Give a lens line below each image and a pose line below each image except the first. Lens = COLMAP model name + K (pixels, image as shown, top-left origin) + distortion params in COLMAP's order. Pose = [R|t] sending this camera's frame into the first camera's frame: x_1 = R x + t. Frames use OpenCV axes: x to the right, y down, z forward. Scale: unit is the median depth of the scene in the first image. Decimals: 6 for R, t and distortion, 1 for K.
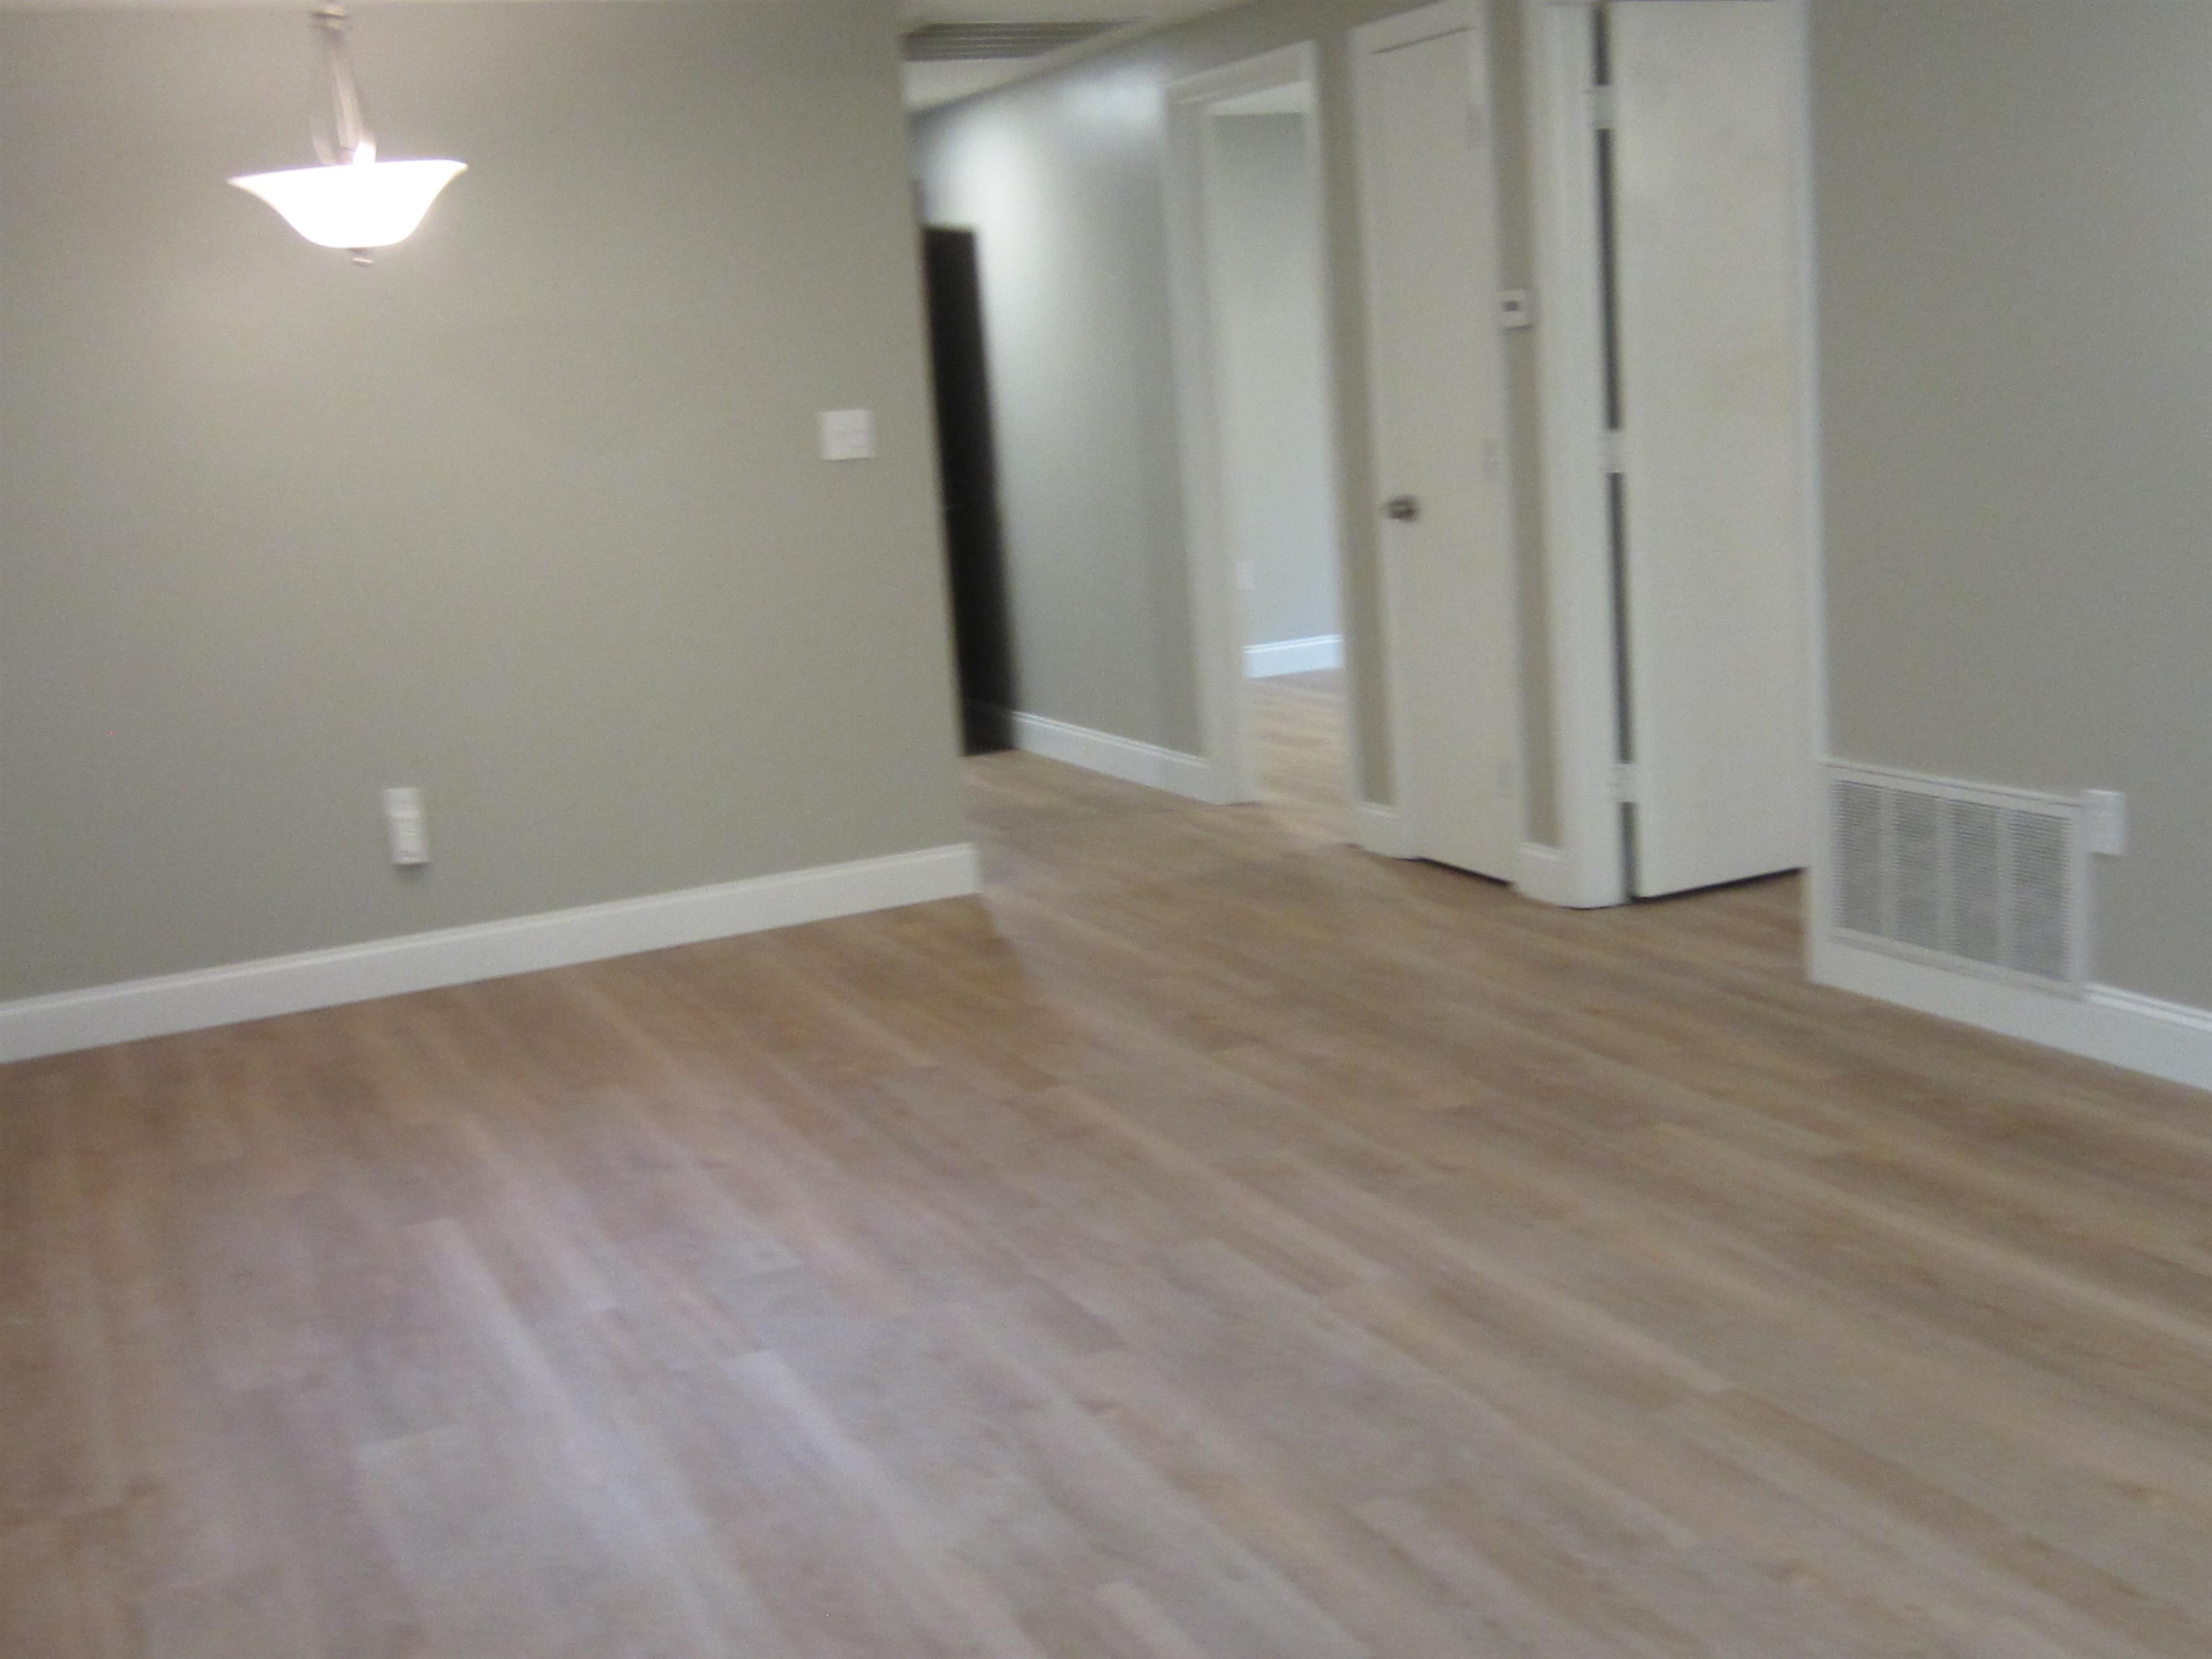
lens RADIAL K [[2372.5, 0, 1106.0], [0, 2372.5, 829.5], [0, 0, 1]] dist [-0.060007, 0.011199]
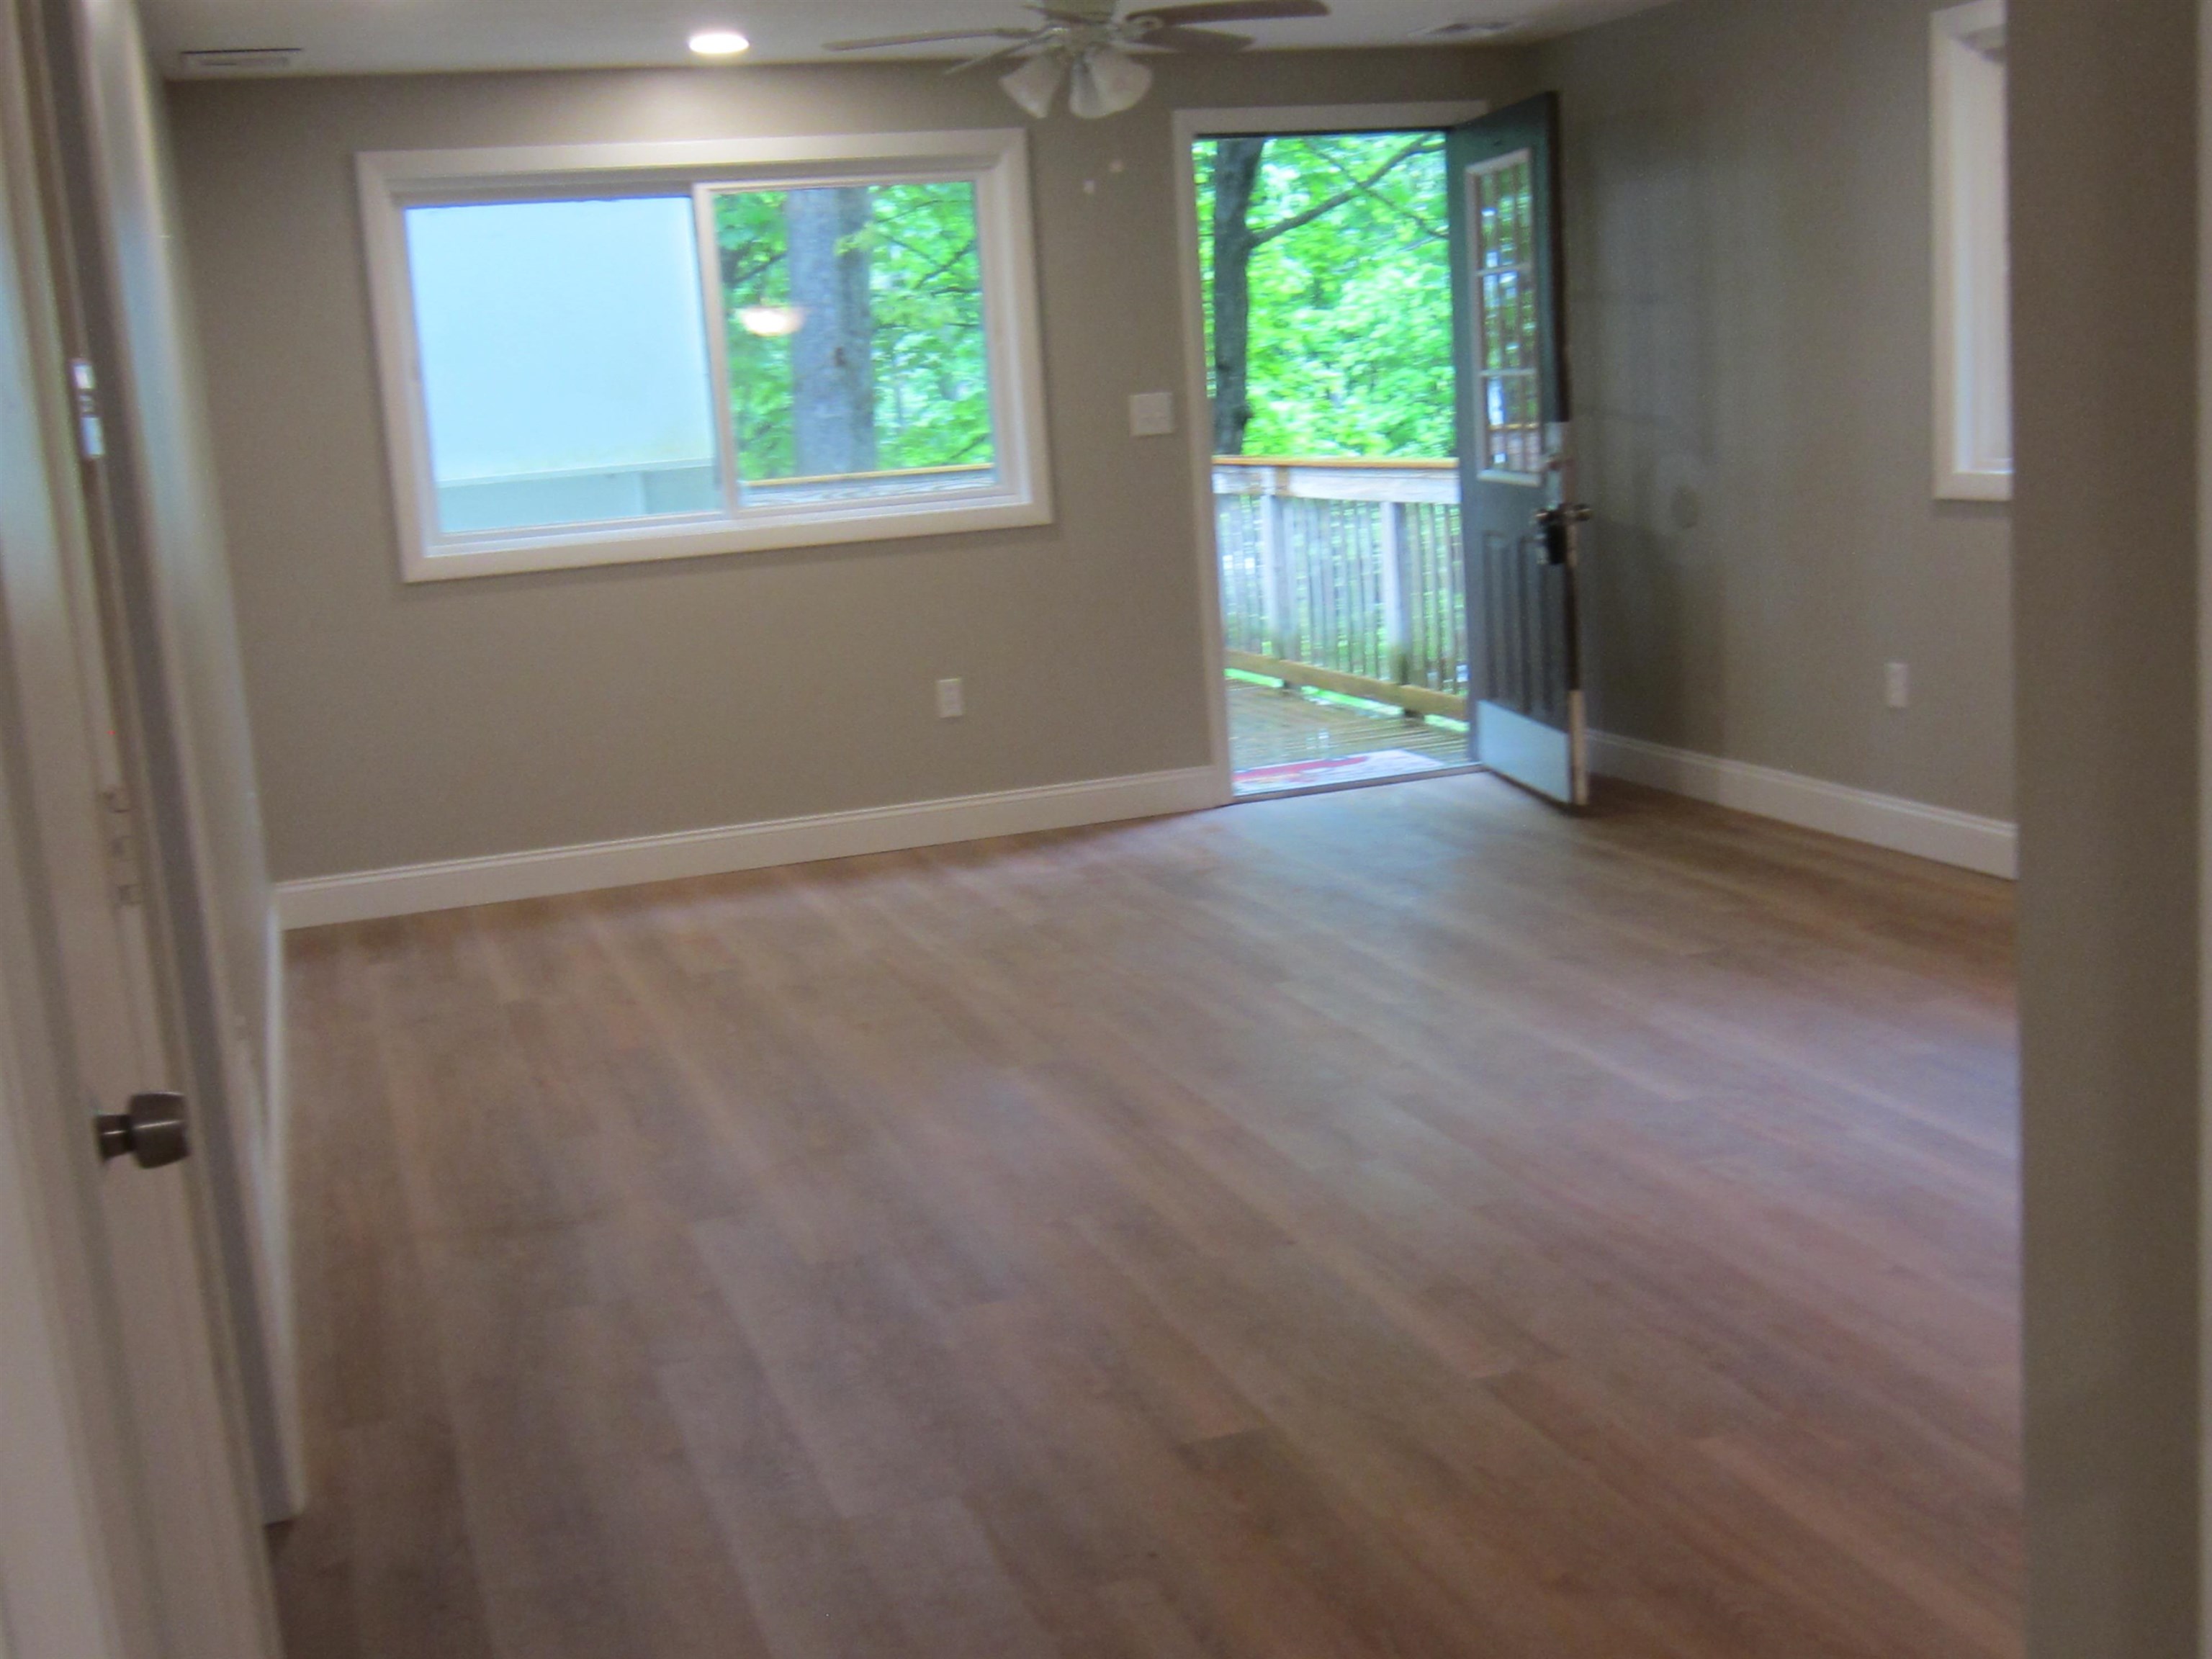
lens RADIAL K [[2372.5, 0, 1106.0], [0, 2372.5, 829.5], [0, 0, 1]] dist [-0.060007, 0.011199]
pose [[-0.983430, 0.122229, 0.133888, -0.026421], [0.163296, 0.918013, 0.361368, -0.364451], [-0.078741, 0.377243, -0.922761, 1.860376]]
